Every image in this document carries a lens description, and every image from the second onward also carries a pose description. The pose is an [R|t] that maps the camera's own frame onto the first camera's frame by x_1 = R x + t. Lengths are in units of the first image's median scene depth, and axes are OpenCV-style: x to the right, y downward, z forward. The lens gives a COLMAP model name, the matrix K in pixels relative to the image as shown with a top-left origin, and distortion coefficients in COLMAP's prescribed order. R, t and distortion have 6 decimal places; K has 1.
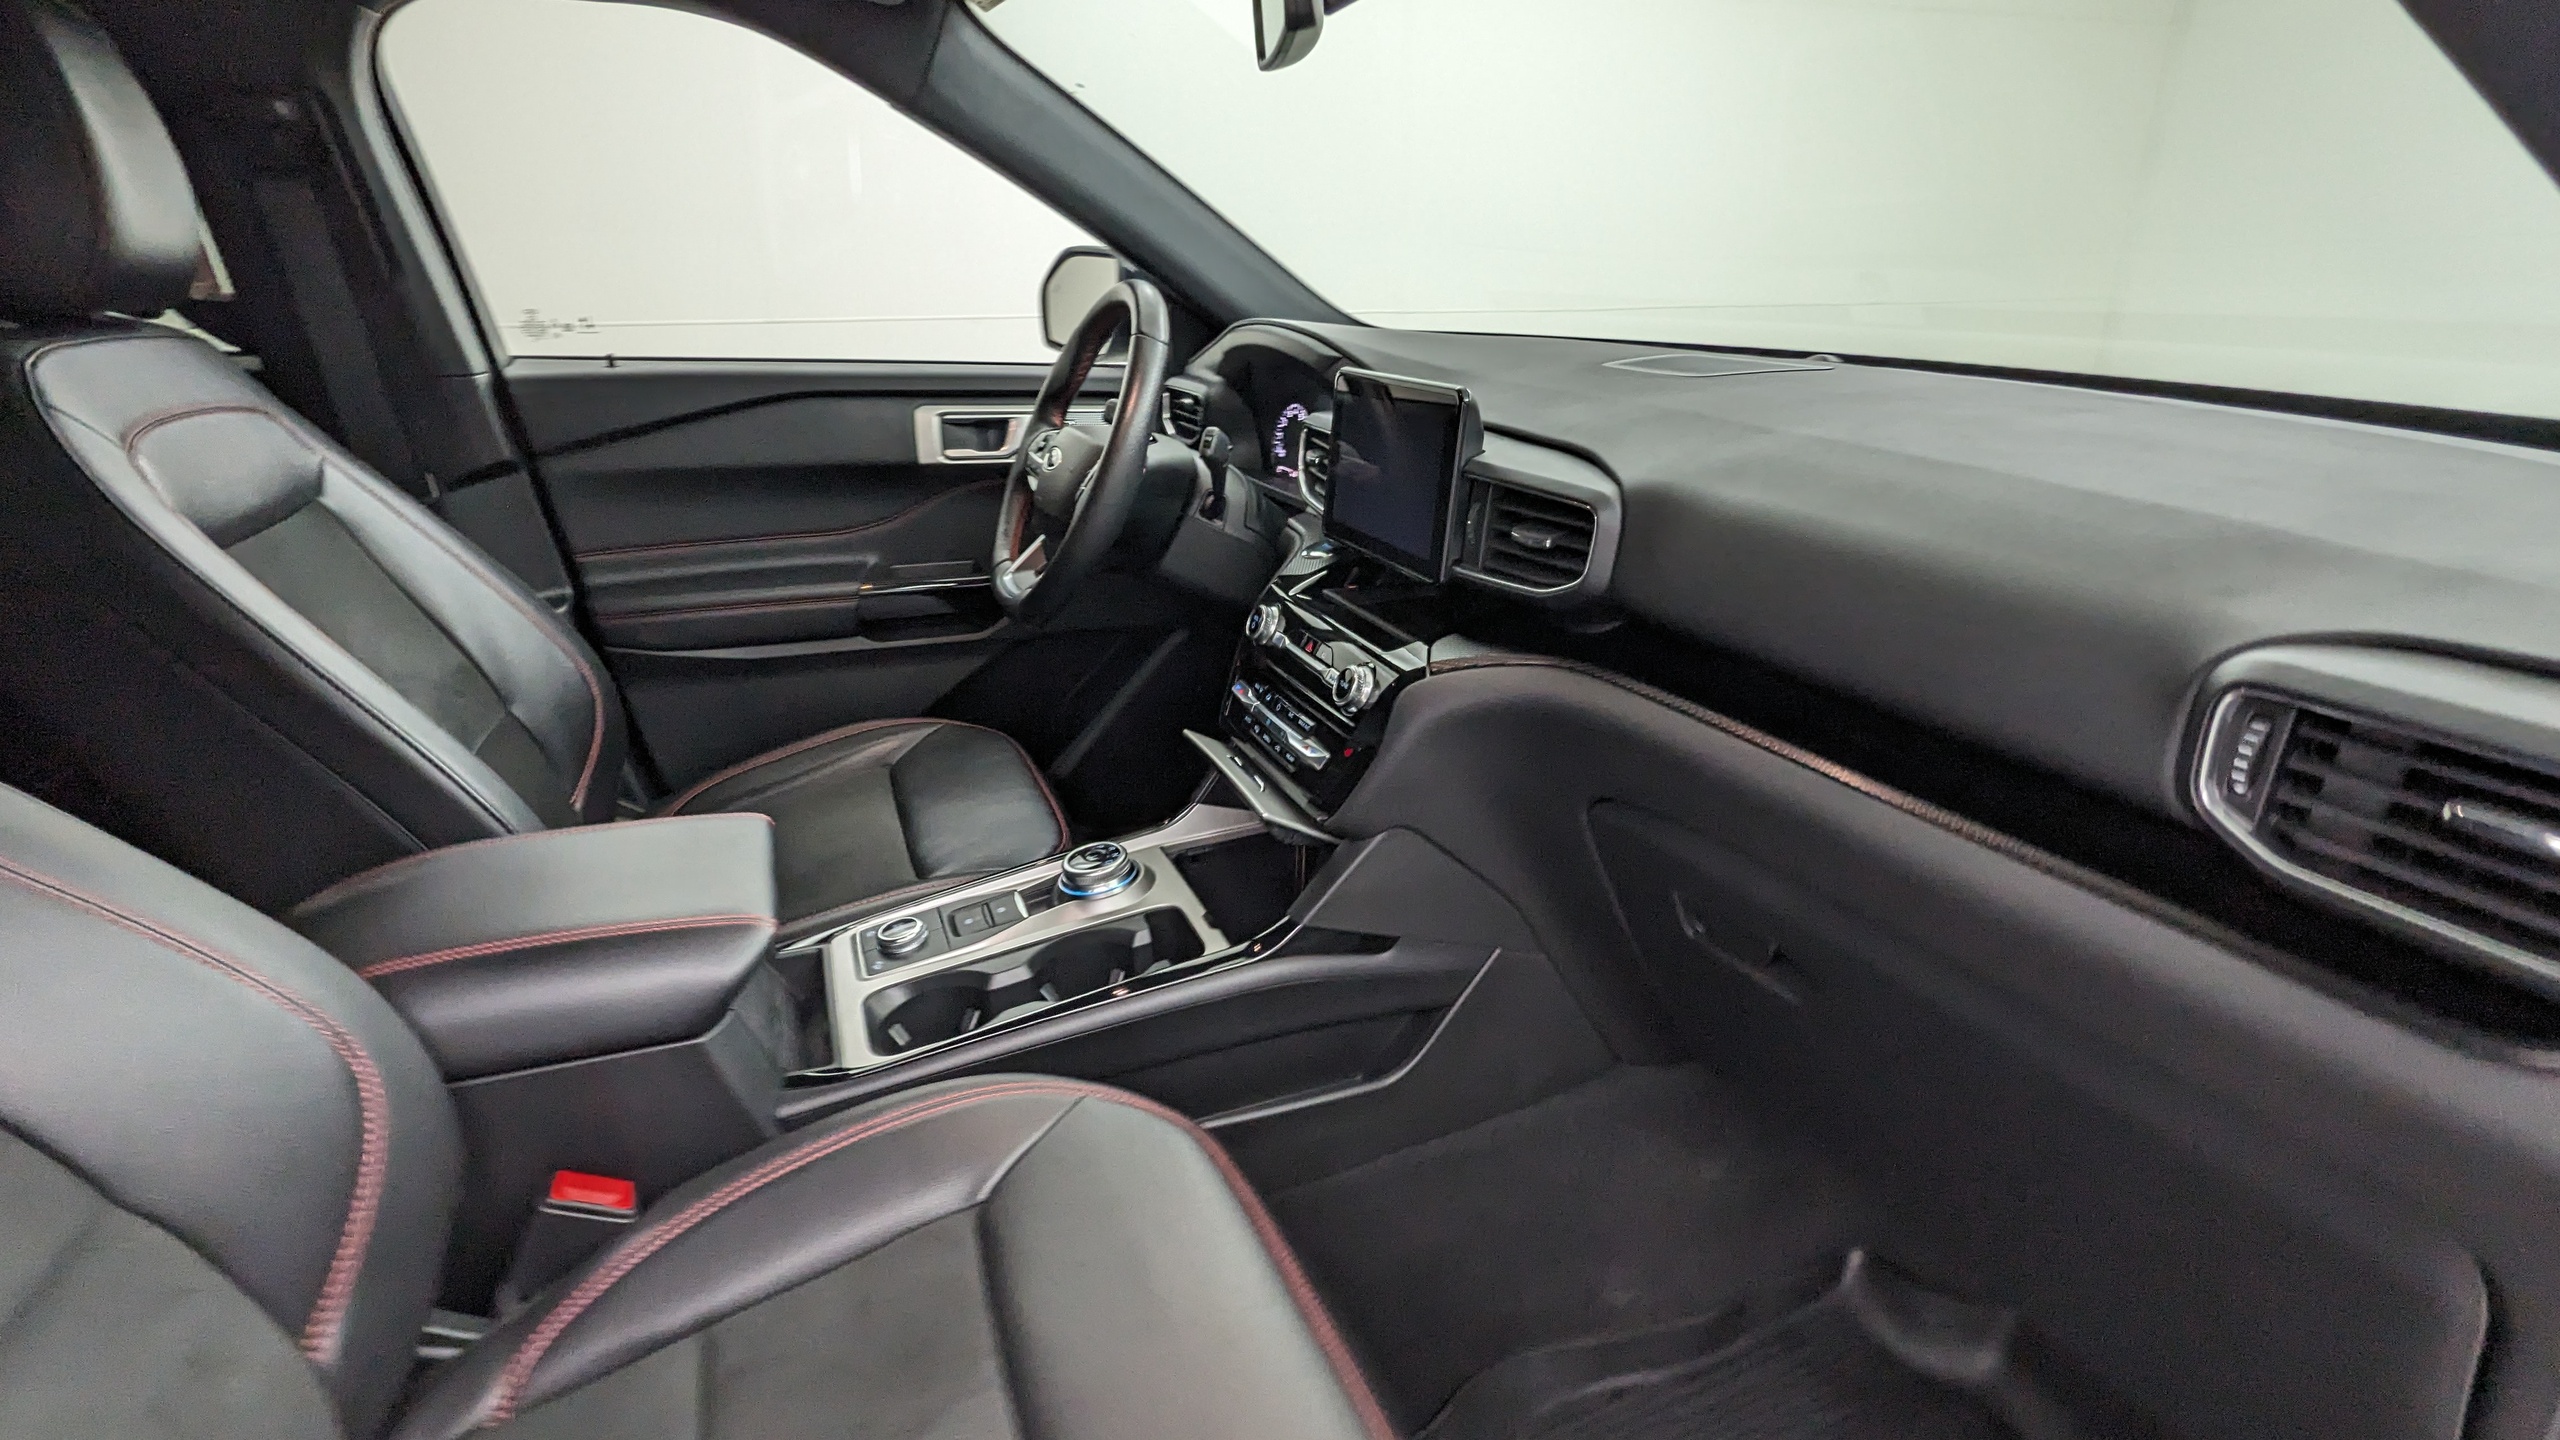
lens RADIAL K [[1229.0, 0, 1280.0], [0, 1229.0, 720.0], [0, 0, 1]] dist [-0.007694, -0.001814]
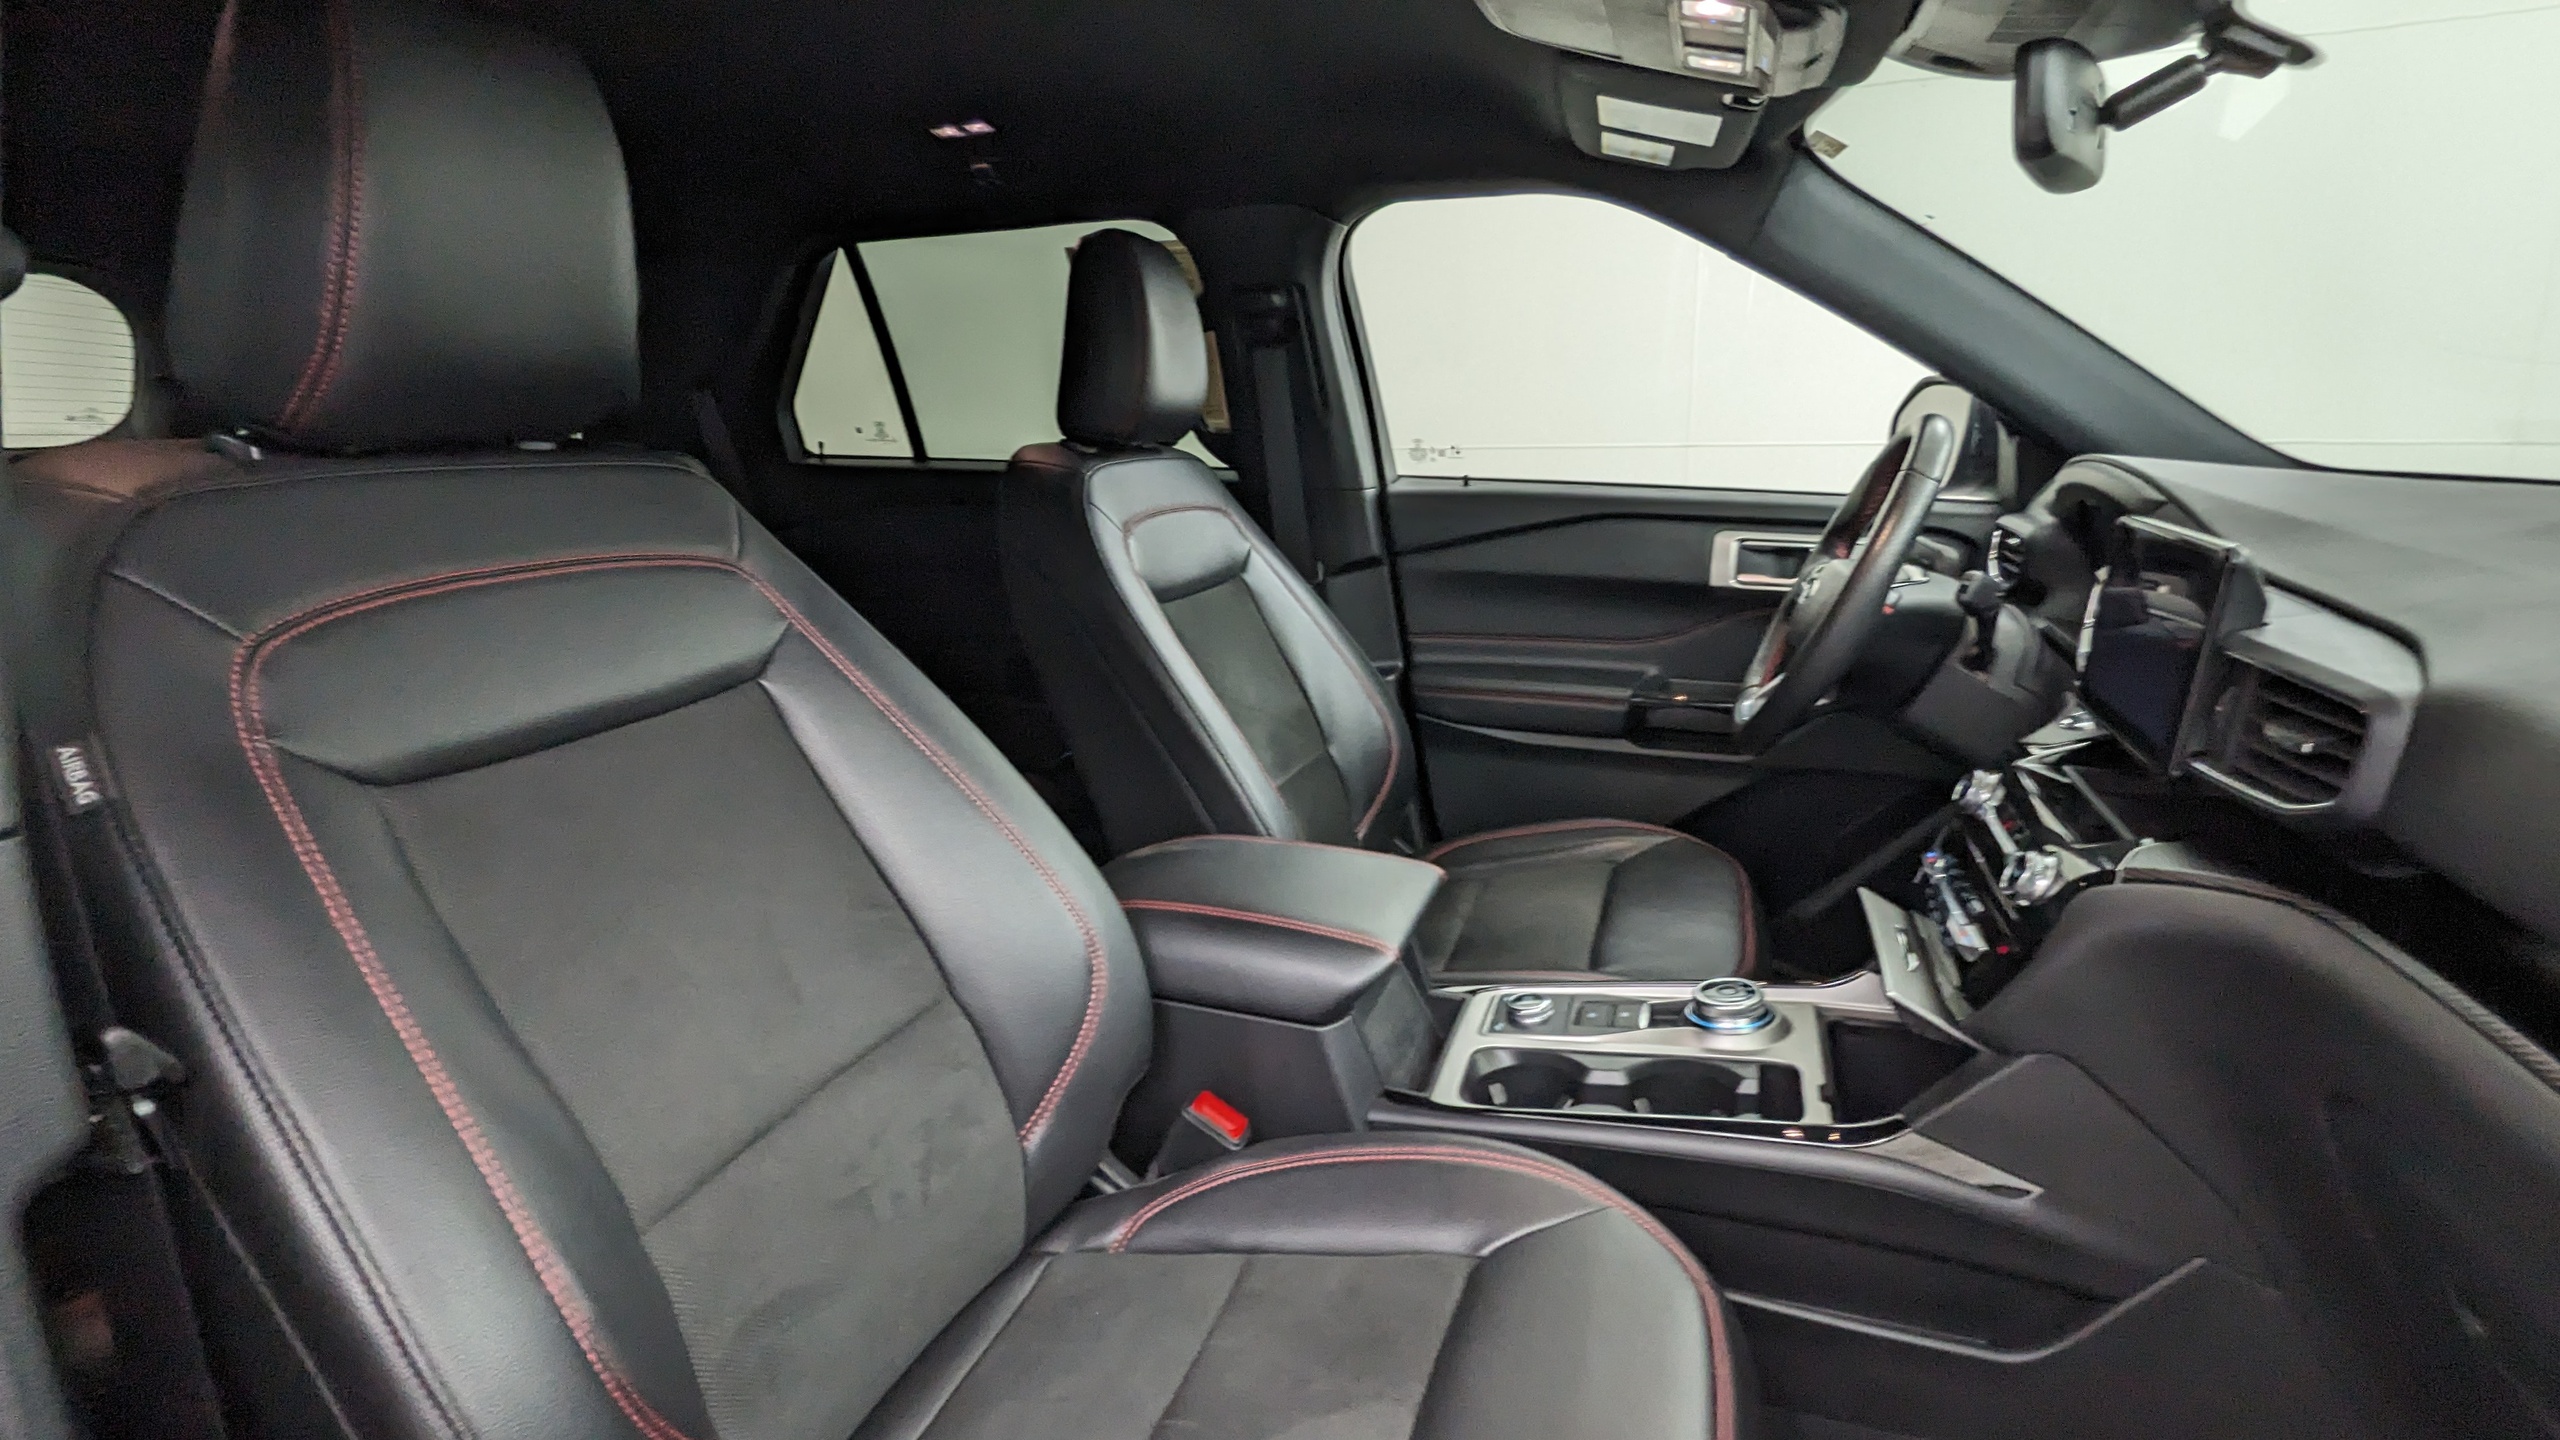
lens RADIAL K [[1229.0, 0, 1280.0], [0, 1229.0, 720.0], [0, 0, 1]] dist [-0.007694, -0.001814]
pose [[0.746093, 0.150002, -0.648725, 0.185728], [-0.208601, 0.977903, -0.013793, -0.011752], [0.632322, 0.145616, 0.760898, -0.001269]]
